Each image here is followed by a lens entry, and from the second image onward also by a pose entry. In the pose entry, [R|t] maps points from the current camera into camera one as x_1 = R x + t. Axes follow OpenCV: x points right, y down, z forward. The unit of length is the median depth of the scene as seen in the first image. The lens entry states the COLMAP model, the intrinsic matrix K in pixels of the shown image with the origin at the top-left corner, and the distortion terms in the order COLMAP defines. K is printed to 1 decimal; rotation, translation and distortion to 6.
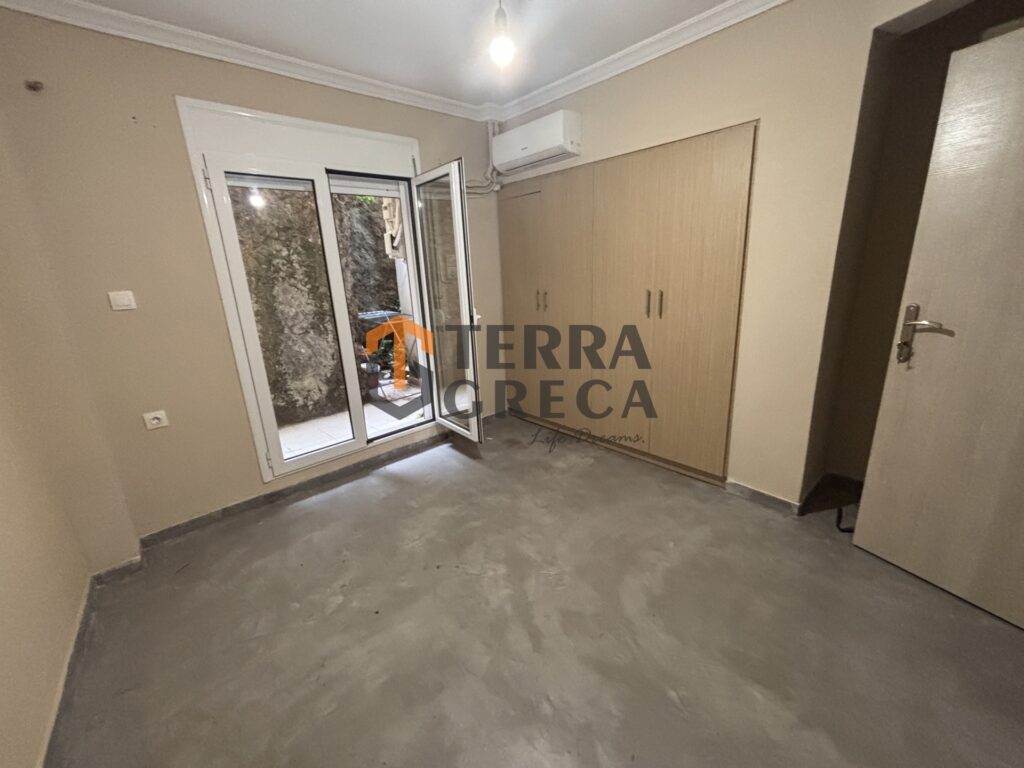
lens RADIAL K [[414.8, 0, 512.8], [0, 414.8, 378.5], [0, 0, 1]] dist [-0.003703, 0.001310]
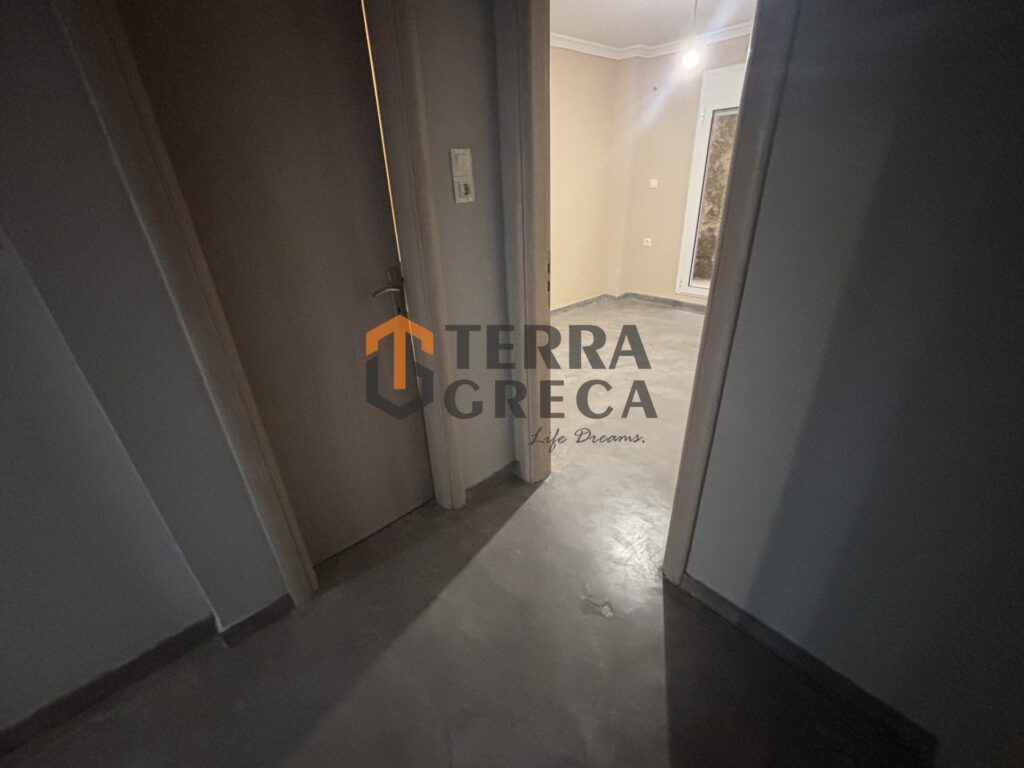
lens RADIAL K [[414.8, 0, 505.2], [0, 414.8, 376.9], [0, 0, 1]] dist [-0.003703, 0.001310]
pose [[0.011414, 0.475430, -0.879679, 1.210695], [-0.220386, 0.859300, 0.461556, -0.115760], [0.975346, 0.188601, 0.114587, 0.126386]]
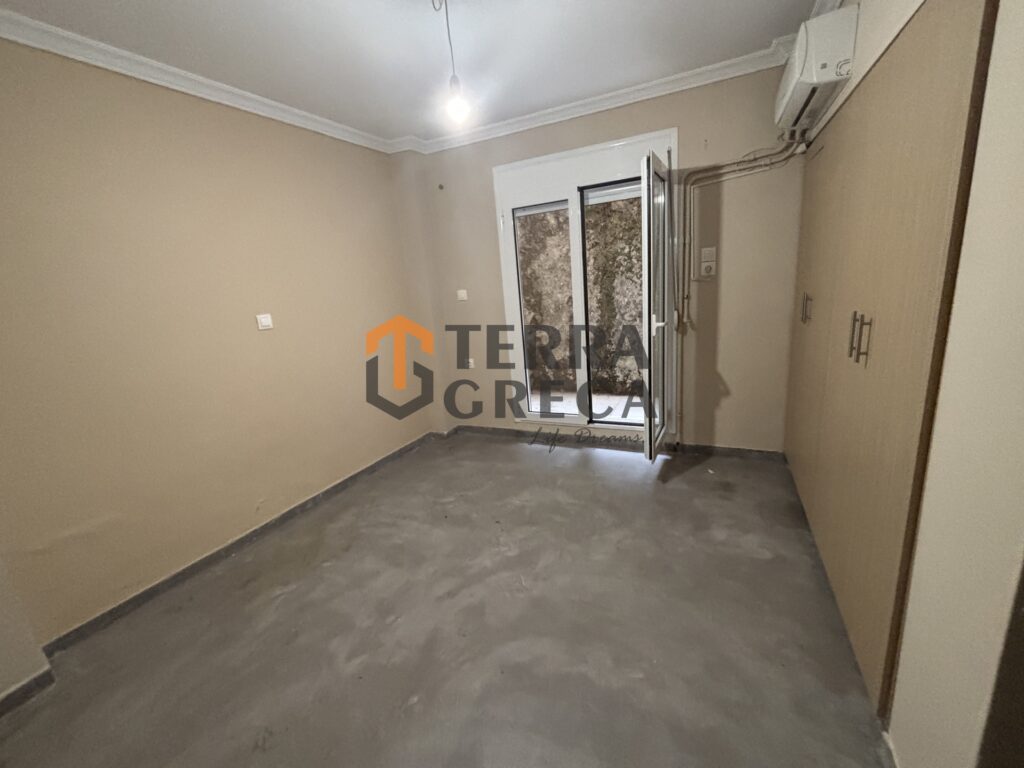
lens RADIAL K [[414.8, 0, 506.6], [0, 414.8, 379.1], [0, 0, 1]] dist [-0.003703, 0.001310]
pose [[0.382442, 0.231266, -0.894569, 0.660695], [-0.177226, 0.968554, 0.174625, -0.143426], [0.906823, 0.091757, 0.411403, 0.371061]]
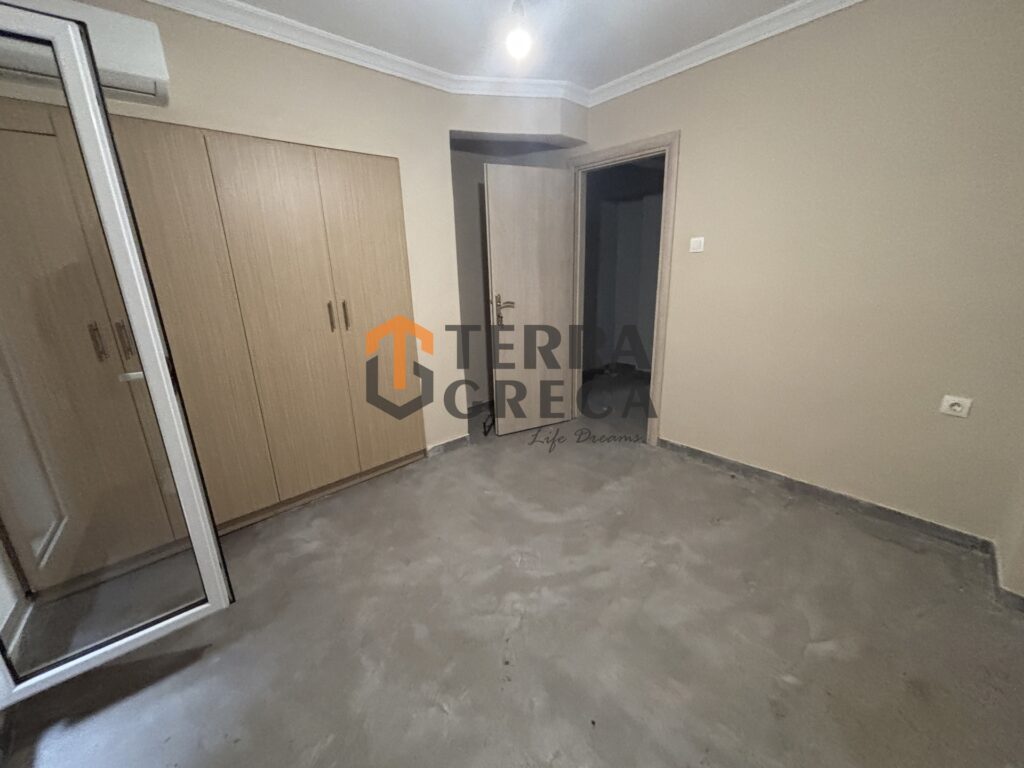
lens RADIAL K [[414.8, 0, 504.7], [0, 414.8, 380.0], [0, 0, 1]] dist [-0.003703, 0.001310]
pose [[-0.012790, -0.225000, 0.974275, -0.616832], [0.294739, 0.930216, 0.218694, -0.141410], [-0.955492, 0.289954, 0.054419, 0.638456]]
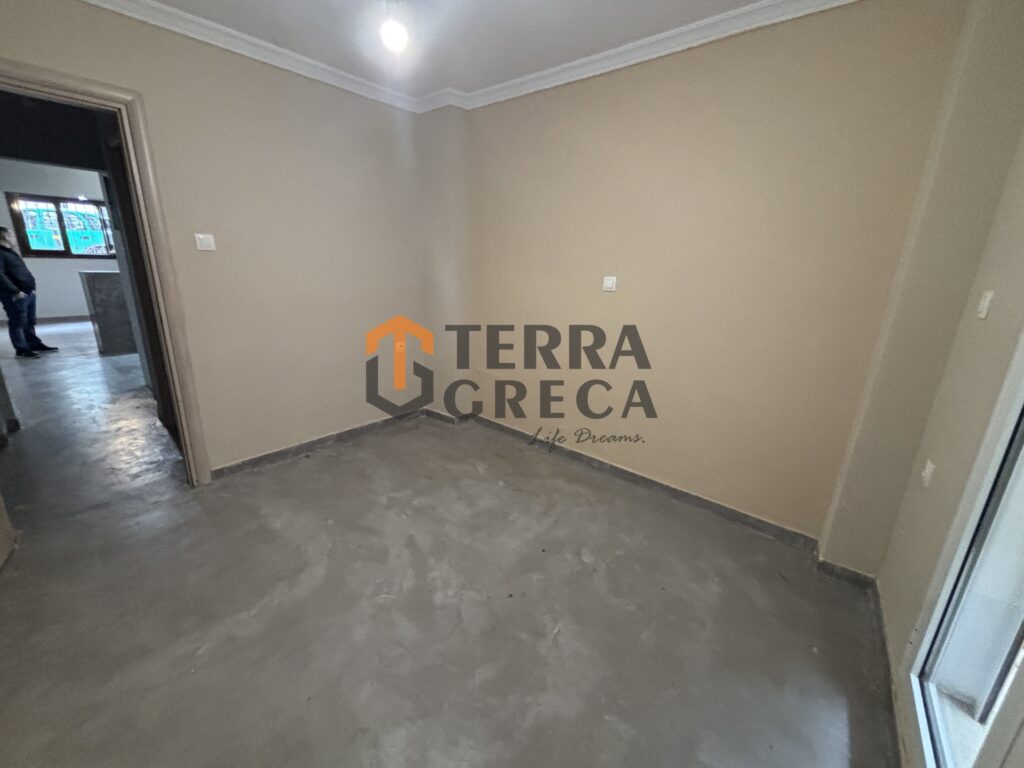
lens RADIAL K [[414.8, 0, 514.7], [0, 414.8, 379.4], [0, 0, 1]] dist [-0.003703, 0.001310]
pose [[-0.984339, 0.063758, -0.164352, -0.054565], [-0.031116, 0.854829, 0.517976, -0.323938], [0.173518, 0.514978, -0.839458, 1.185712]]
